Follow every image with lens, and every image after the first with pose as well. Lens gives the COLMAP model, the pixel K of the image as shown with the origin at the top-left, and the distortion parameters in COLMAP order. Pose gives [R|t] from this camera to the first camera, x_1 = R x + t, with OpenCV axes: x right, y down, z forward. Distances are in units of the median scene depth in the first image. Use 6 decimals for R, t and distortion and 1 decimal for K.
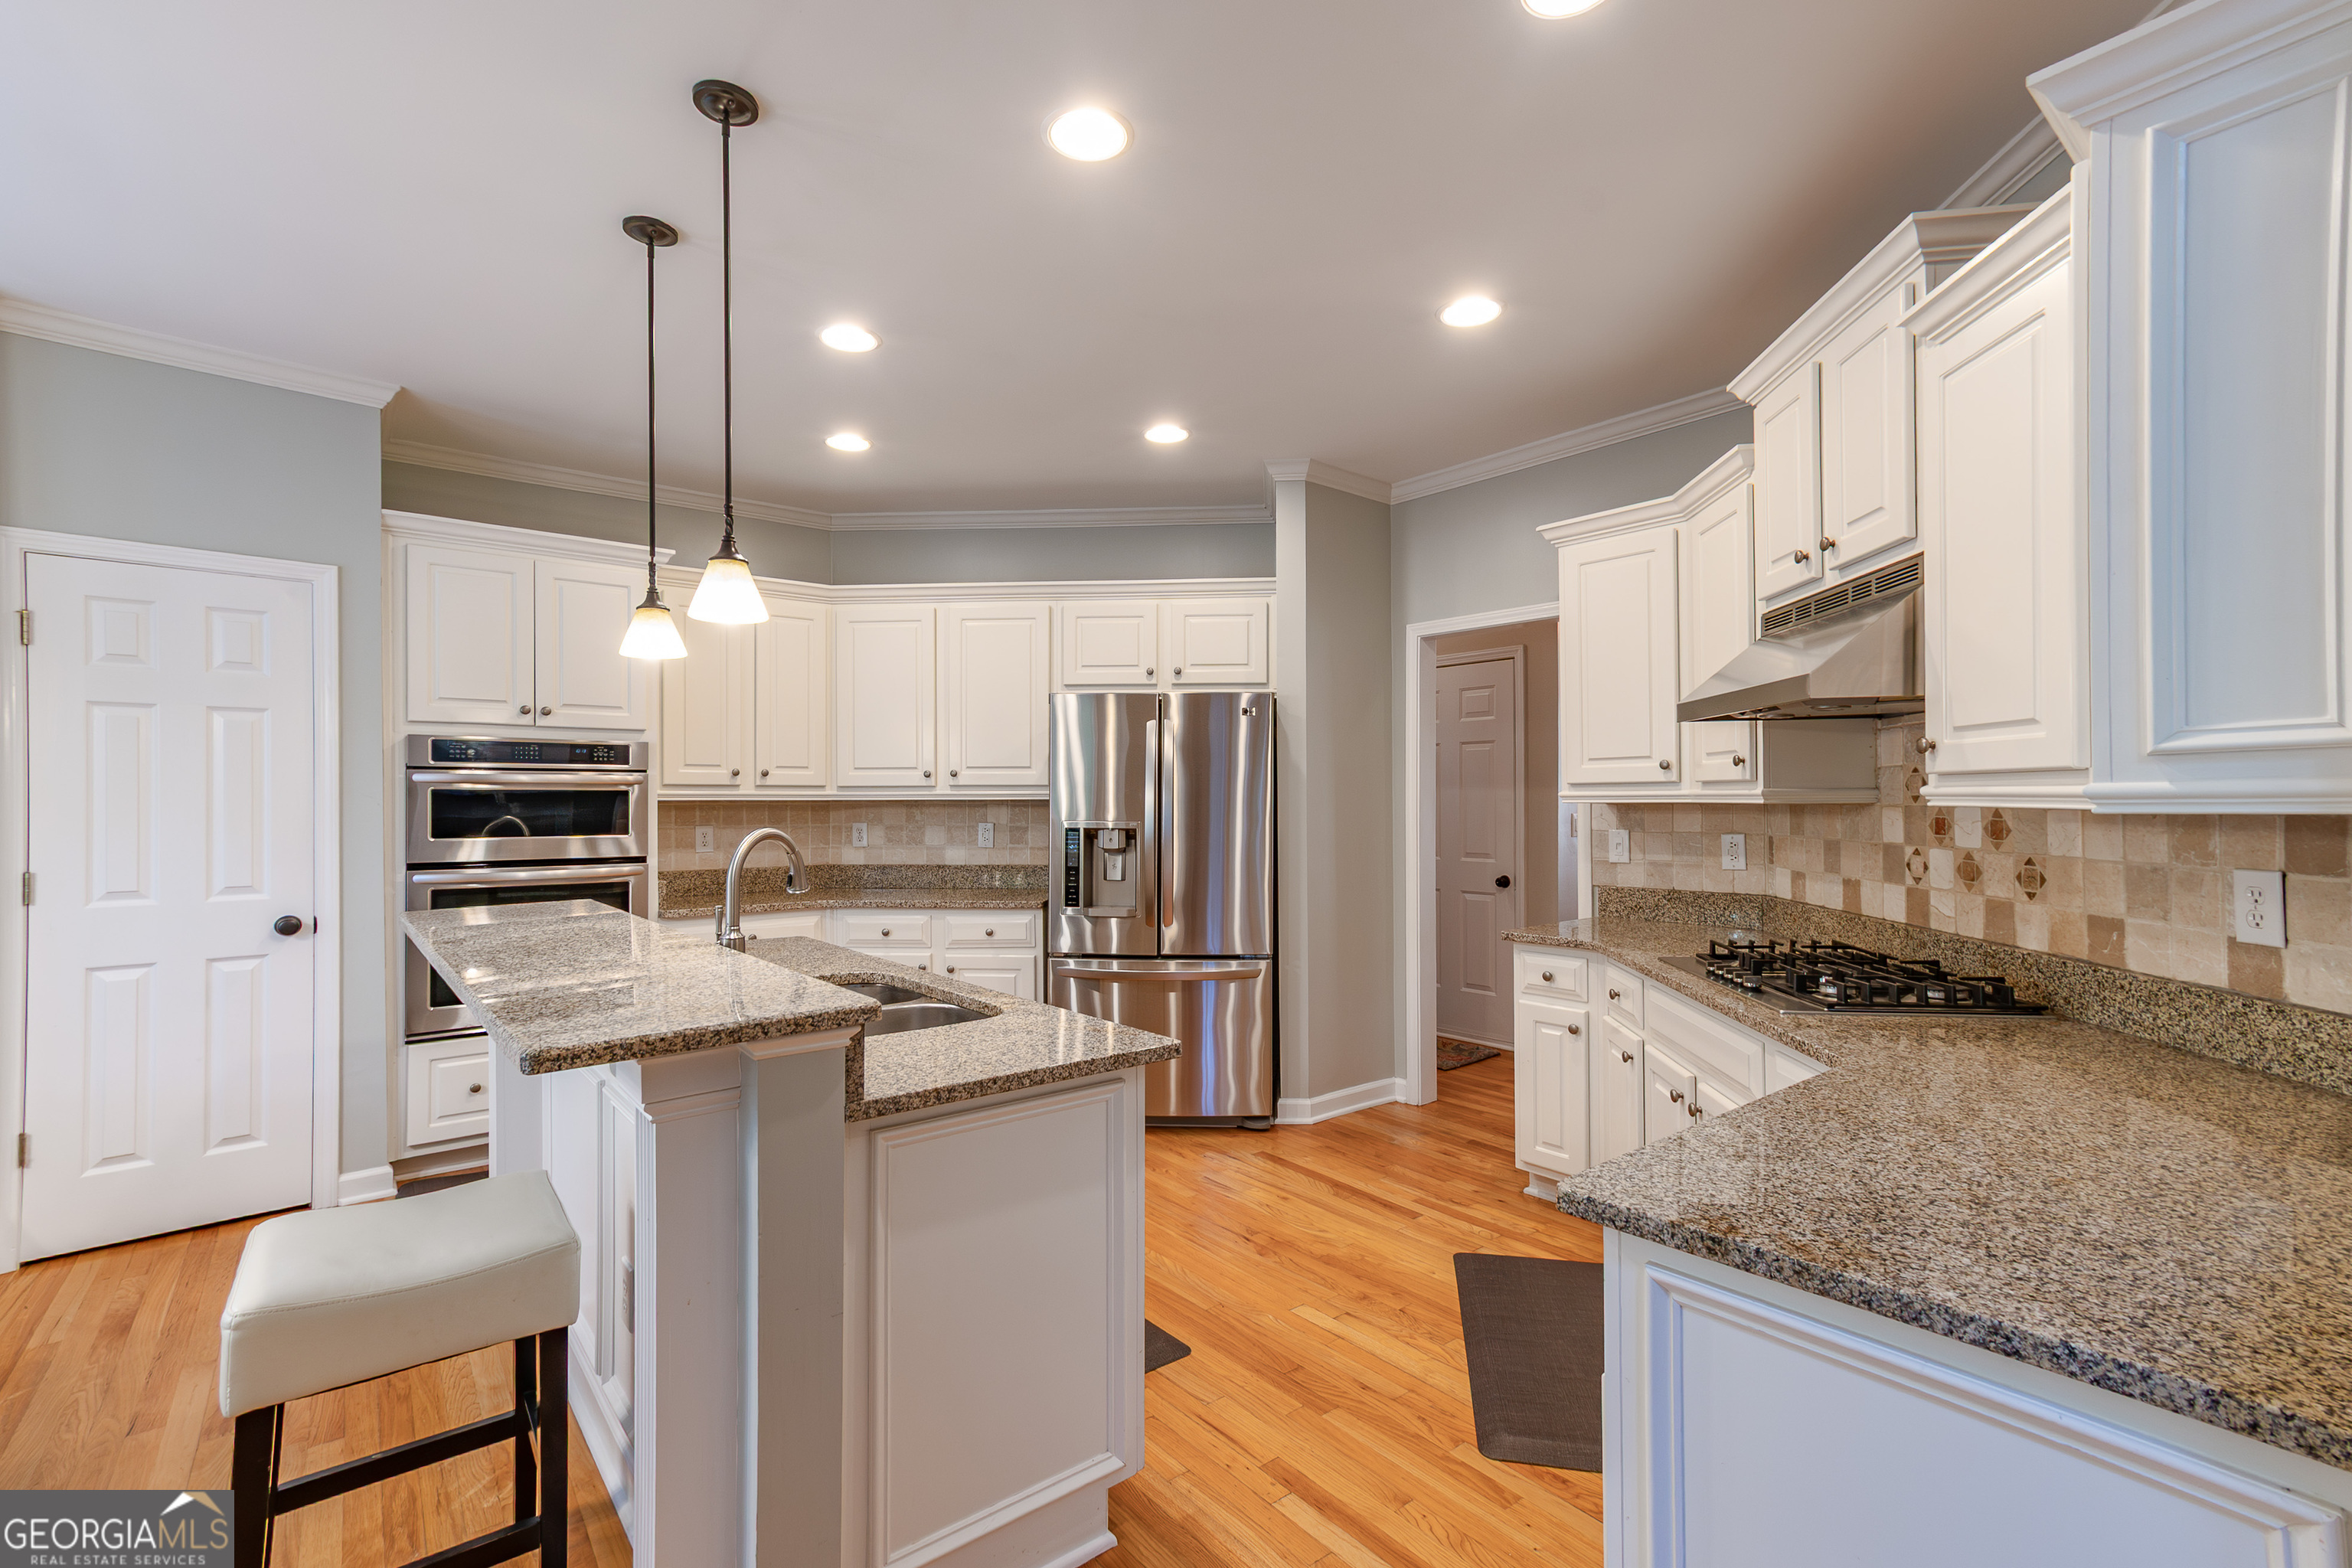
lens RADIAL K [[1069.1, 0, 1153.5], [0, 1069.1, 806.0], [0, 0, 1]] dist [0.007049, 0.011851]
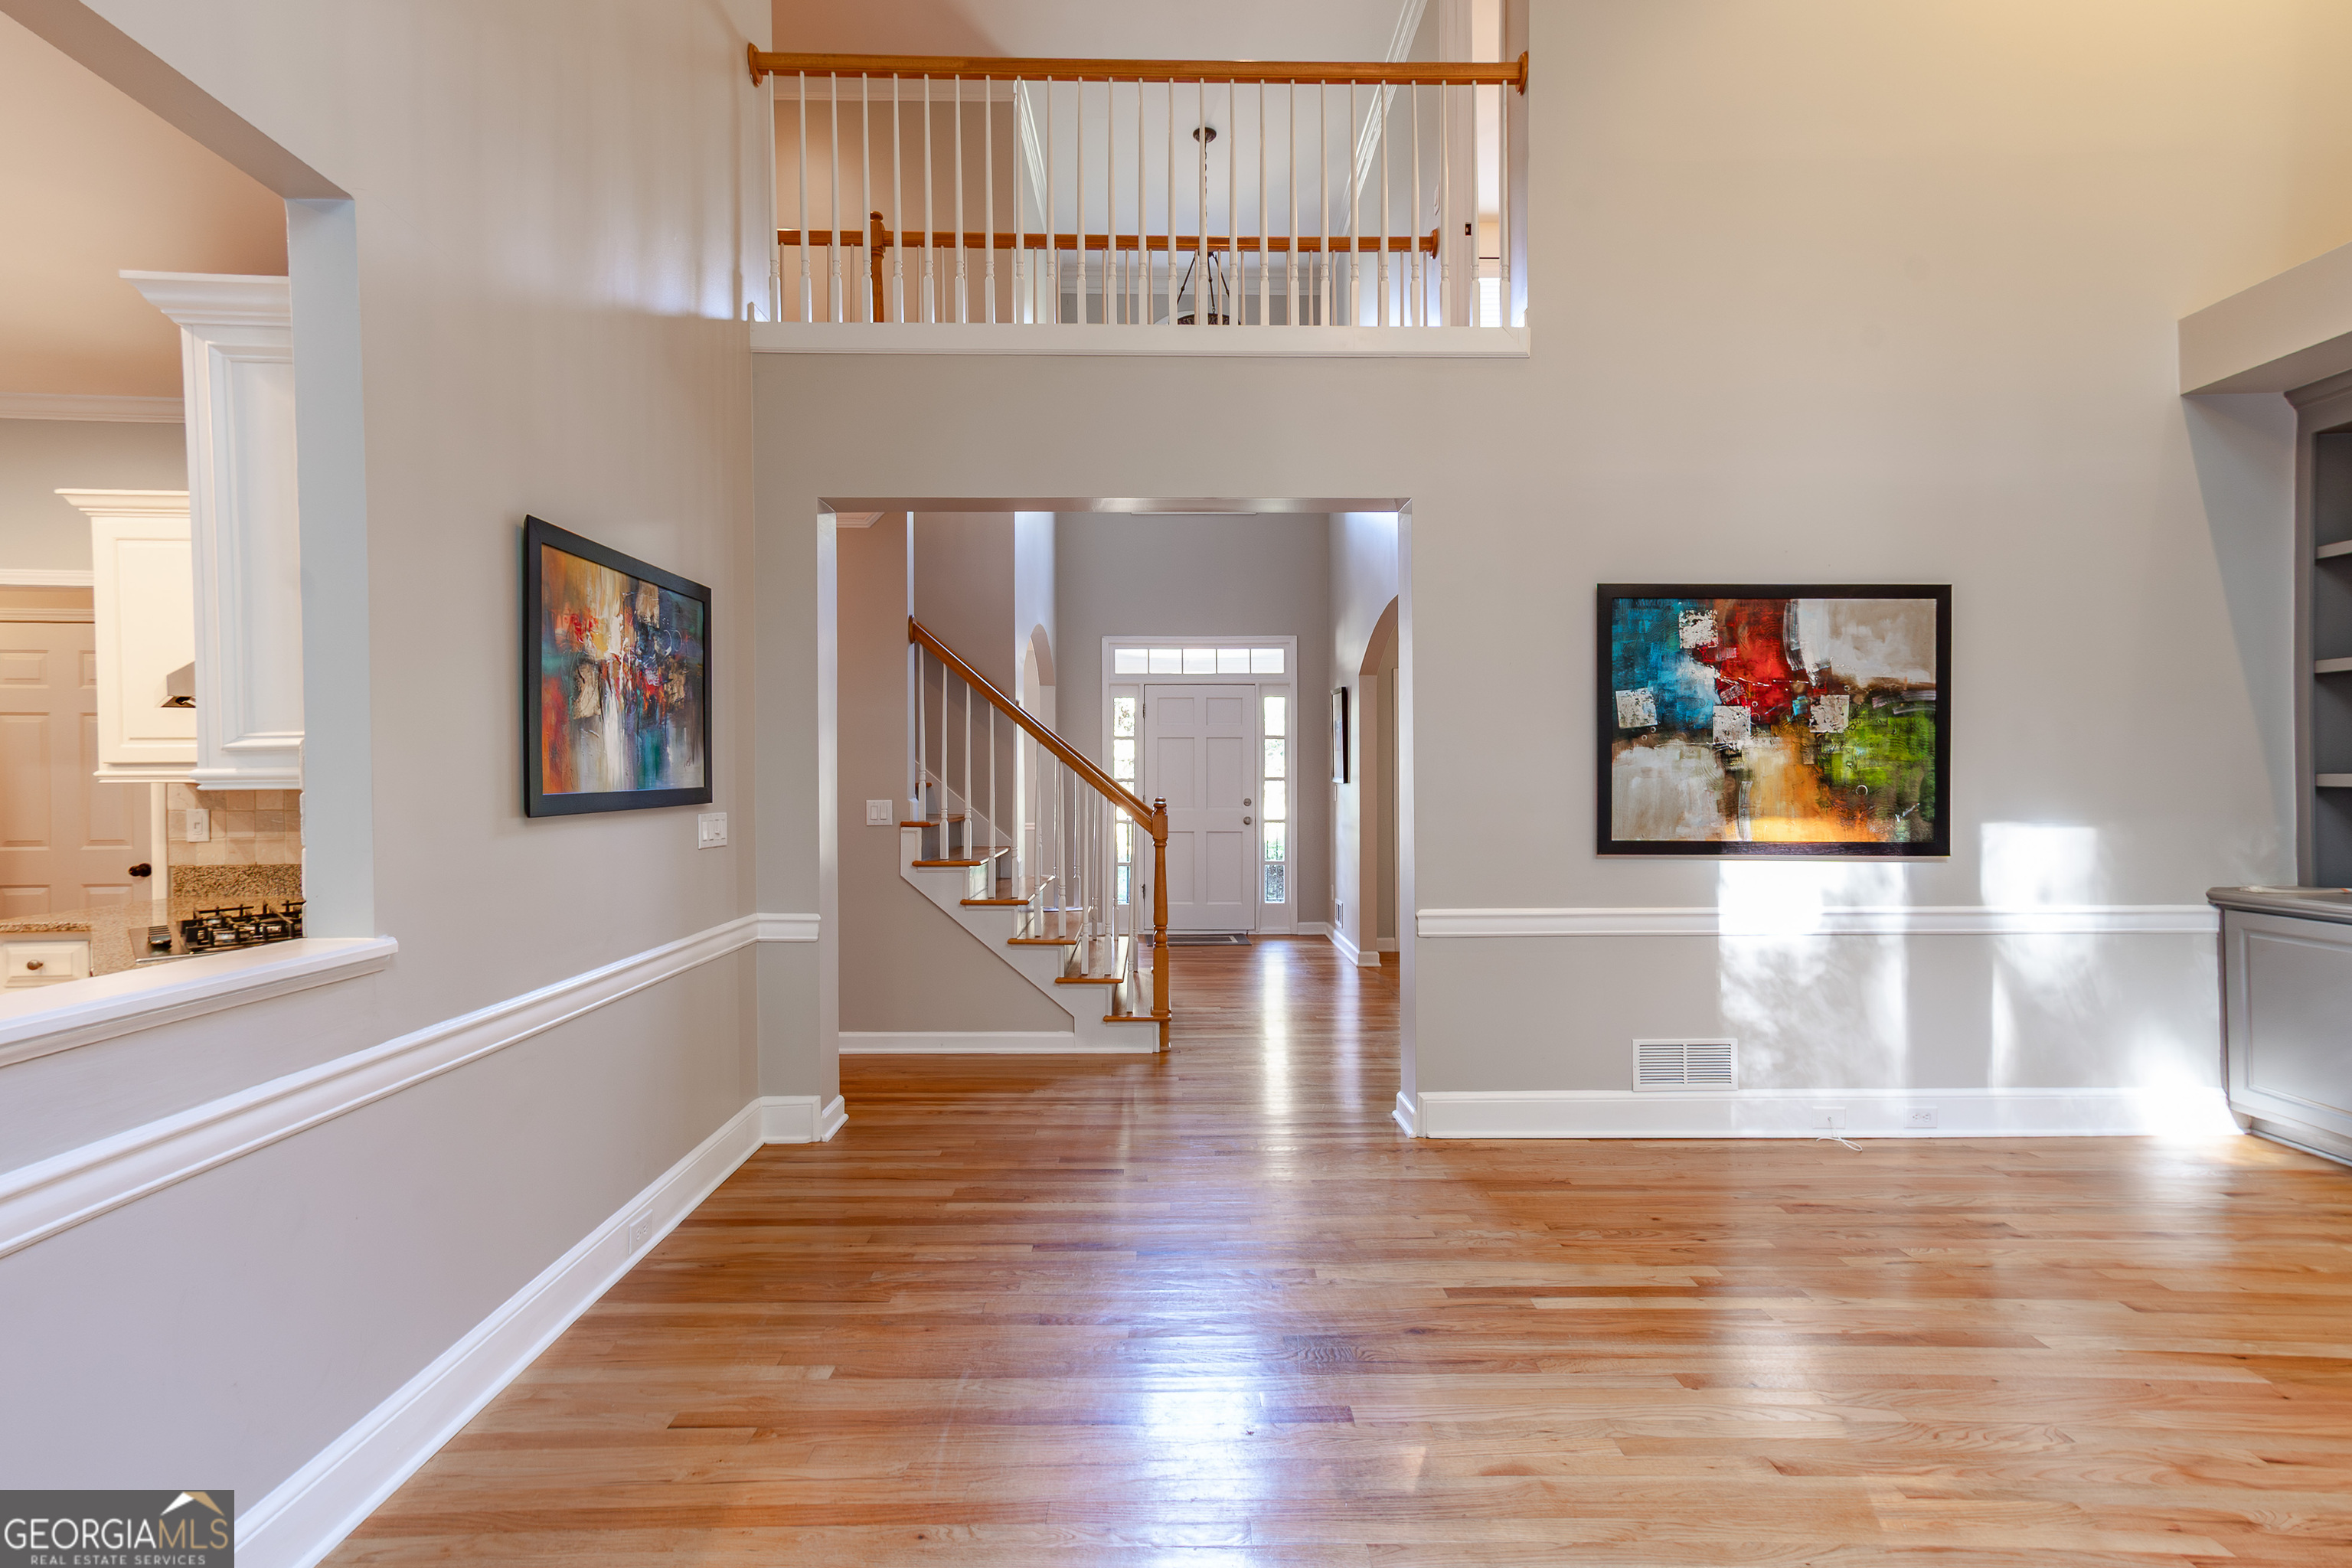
lens RADIAL K [[1069.1, 0, 1177.2], [0, 1069.1, 782.1], [0, 0, 1]] dist [0.007049, 0.011851]
pose [[0.604795, -0.007076, 0.796350, 0.195148], [0.007686, 0.999966, 0.003048, 0.000815], [-0.796344, 0.004277, 0.604829, -0.378868]]
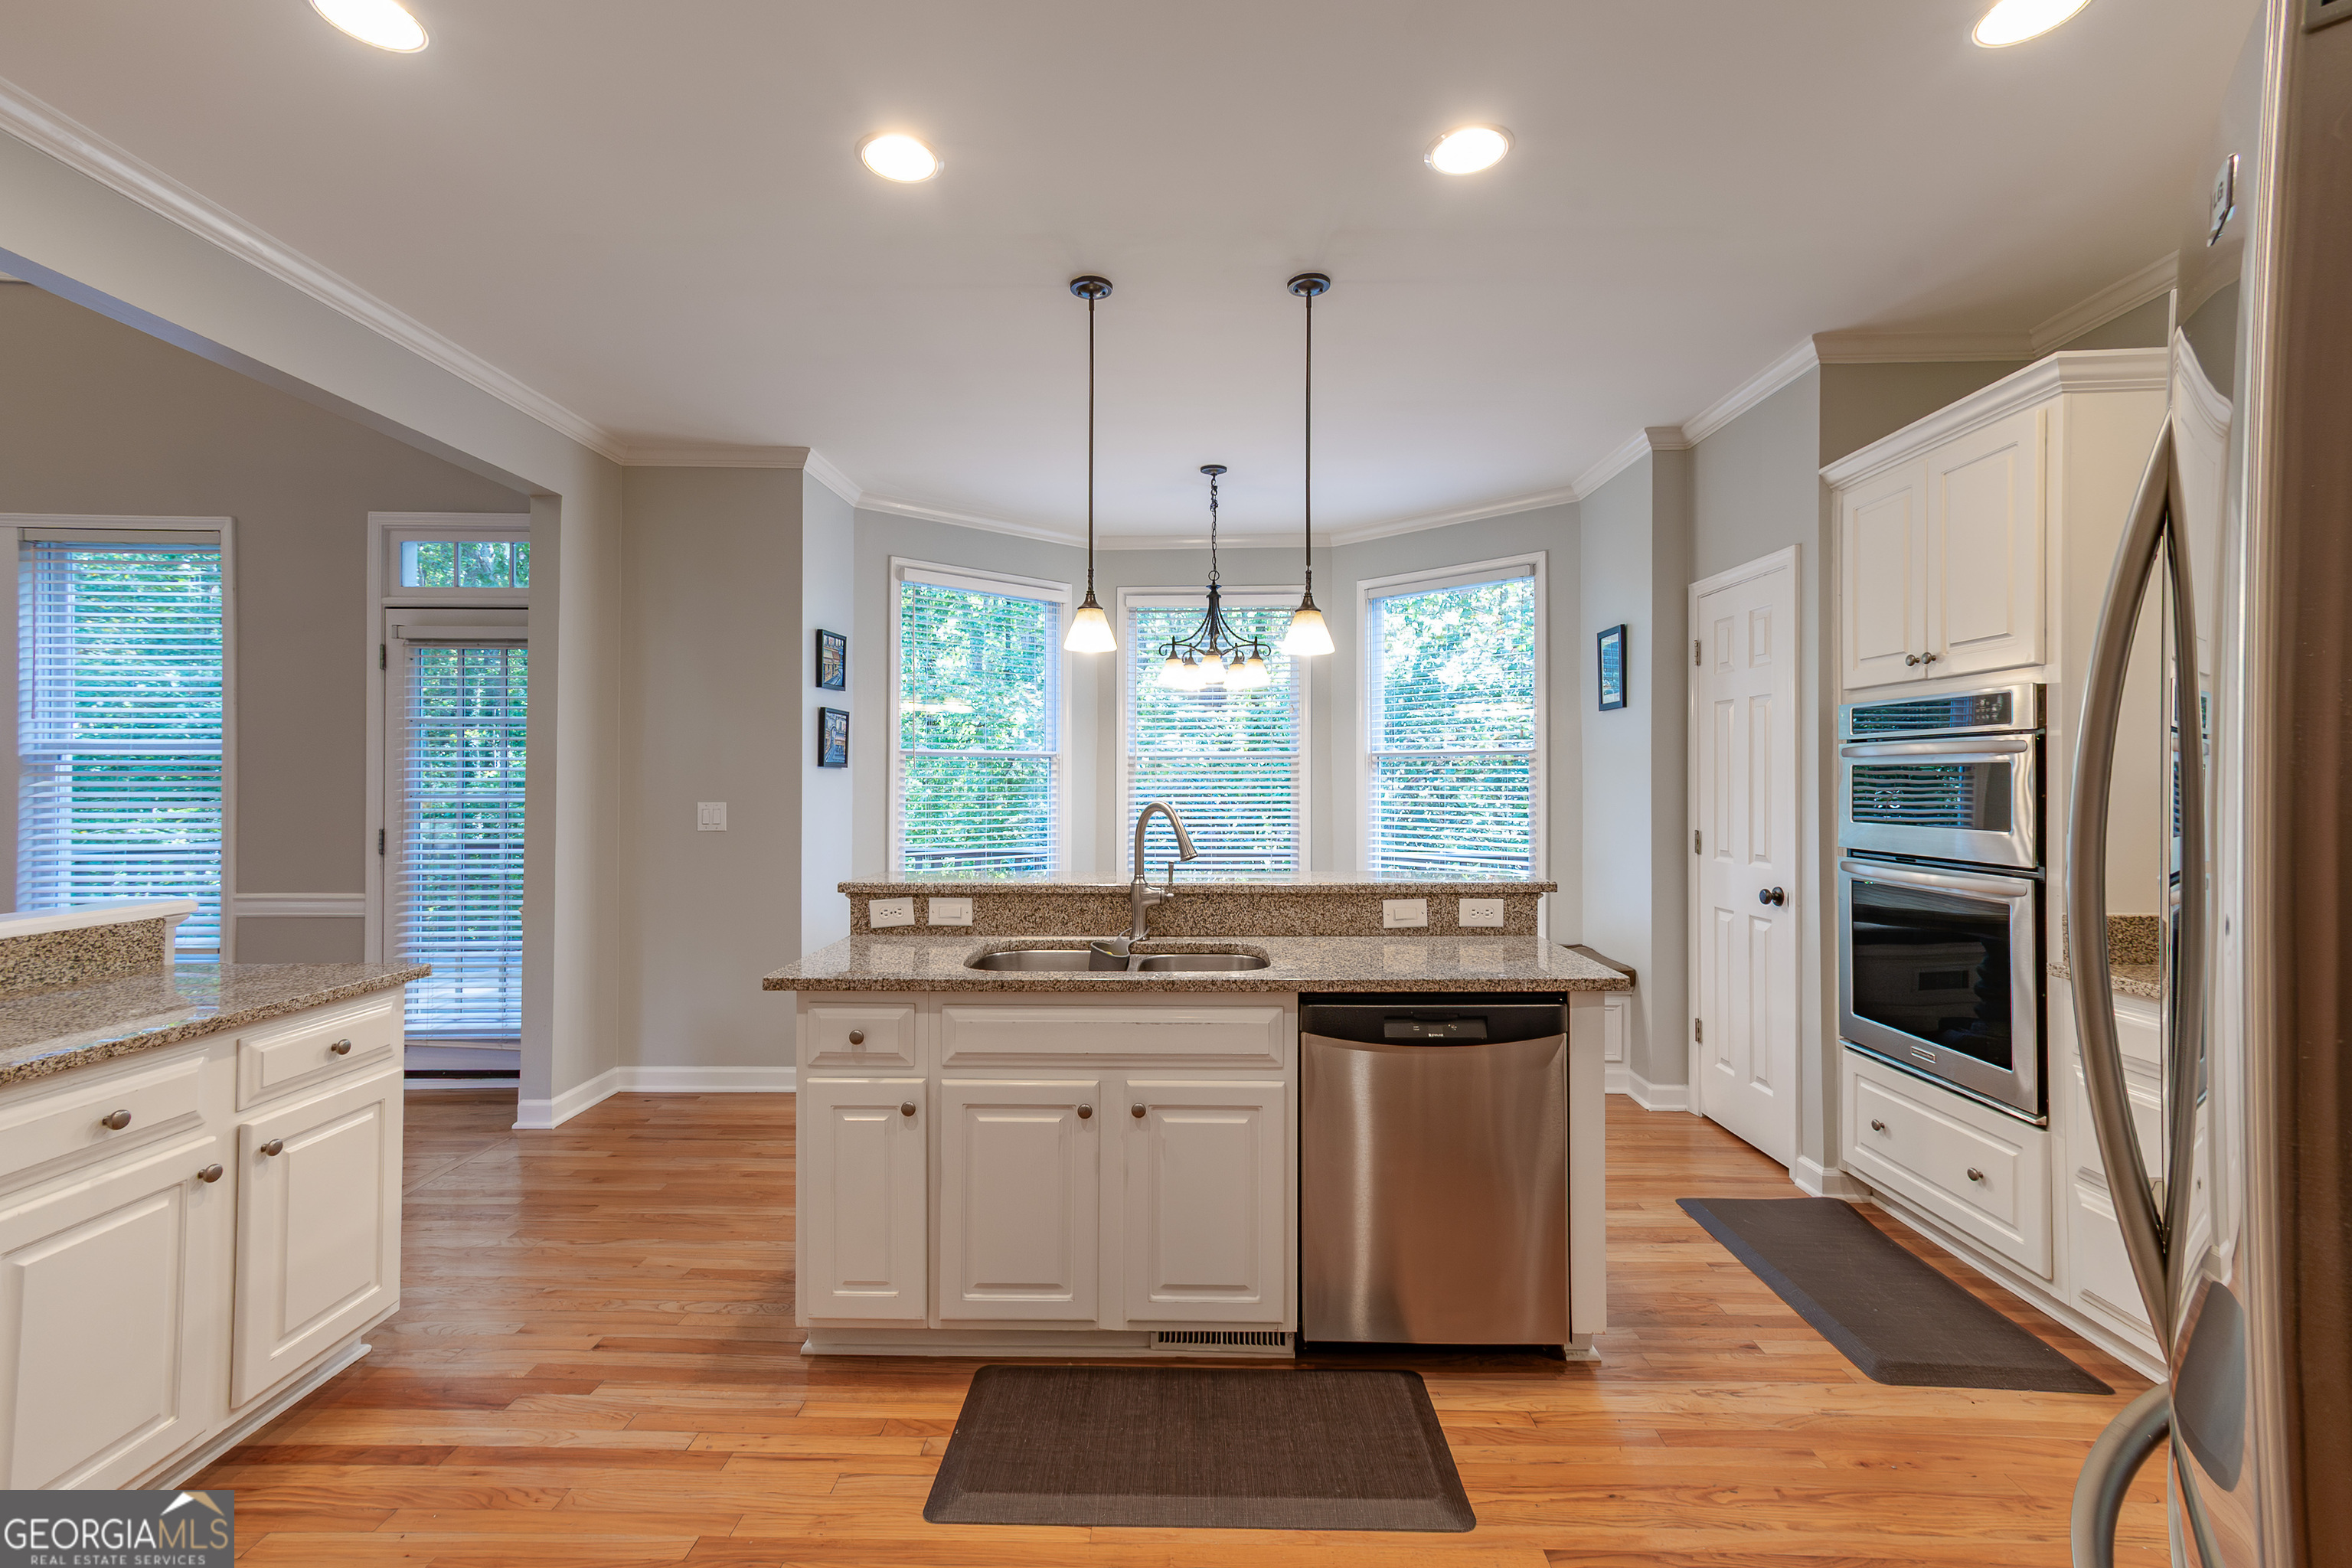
lens RADIAL K [[1069.1, 0, 1185.6], [0, 1069.1, 769.3], [0, 0, 1]] dist [0.007049, 0.011851]
pose [[-0.631923, -0.006152, -0.775007, 0.362860], [-0.005199, 0.999980, -0.003699, -0.006601], [0.775014, 0.001692, -0.631942, 1.163464]]
